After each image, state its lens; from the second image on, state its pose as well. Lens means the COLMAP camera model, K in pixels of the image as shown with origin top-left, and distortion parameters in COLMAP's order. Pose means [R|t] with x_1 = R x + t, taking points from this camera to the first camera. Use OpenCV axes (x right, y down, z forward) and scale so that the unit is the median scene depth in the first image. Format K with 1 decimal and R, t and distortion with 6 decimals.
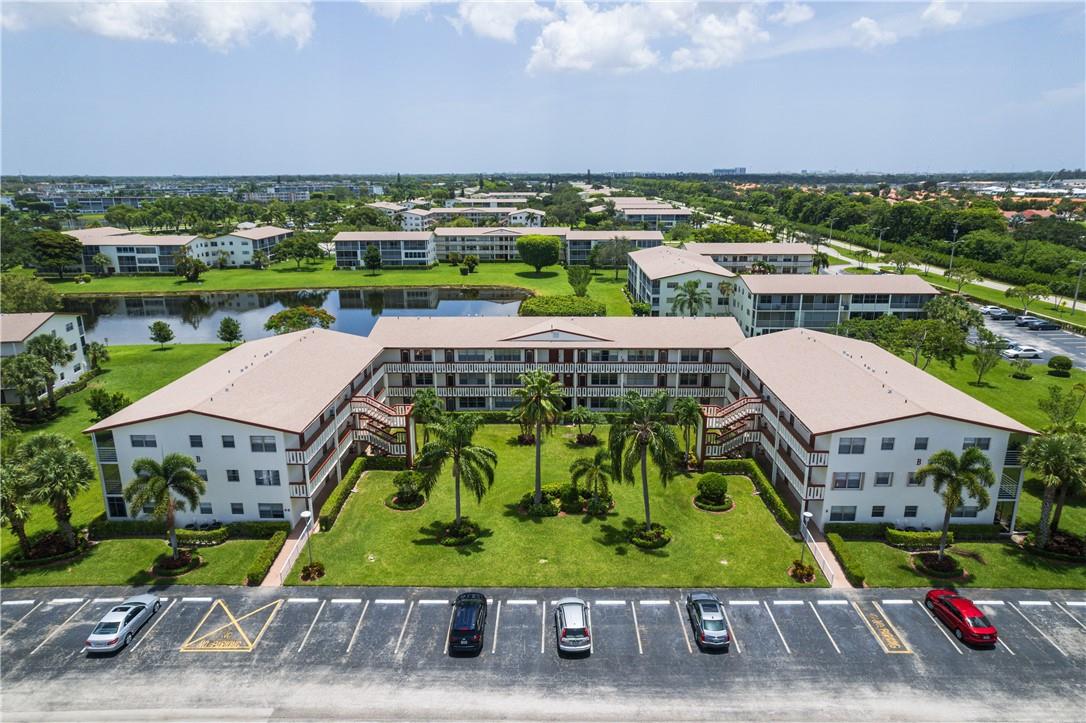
lens RADIAL K [[694.5, 0, 543.0], [0, 694.5, 361.5], [0, 0, 1]] dist [-0.045774, 0.061012]
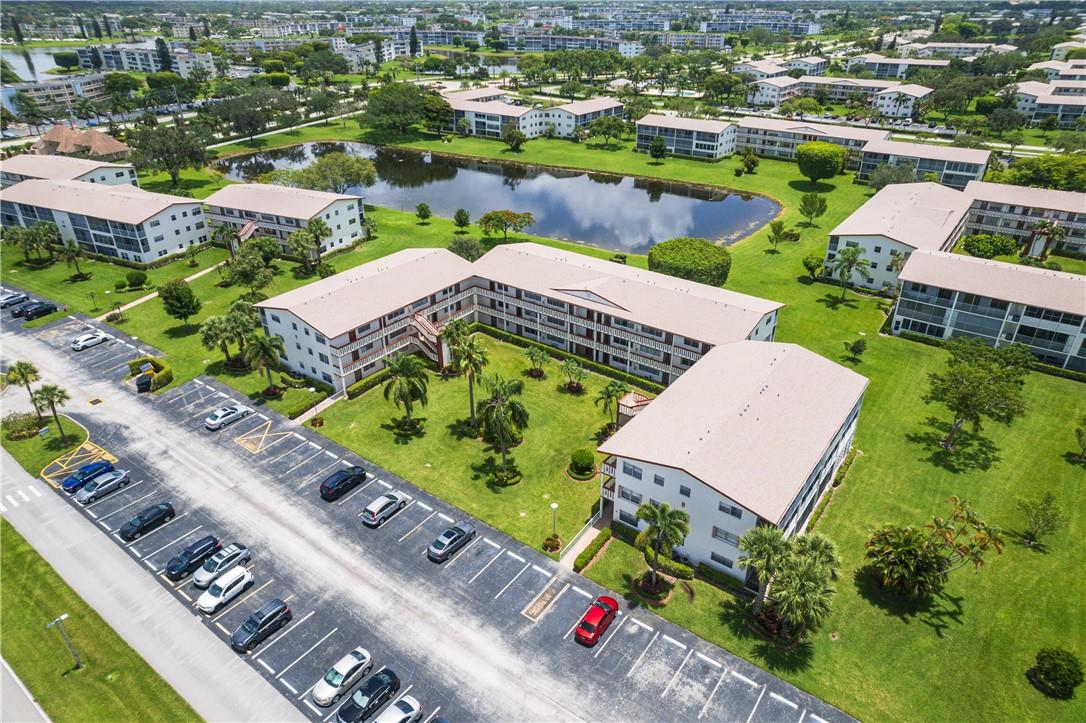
lens RADIAL K [[694.5, 0, 543.0], [0, 694.5, 361.5], [0, 0, 1]] dist [-0.045774, 0.061012]
pose [[0.810337, 0.279146, -0.515201, 0.248244], [-0.152833, 0.949489, 0.274067, -0.100990], [0.565682, -0.143347, 0.812069, -0.009308]]
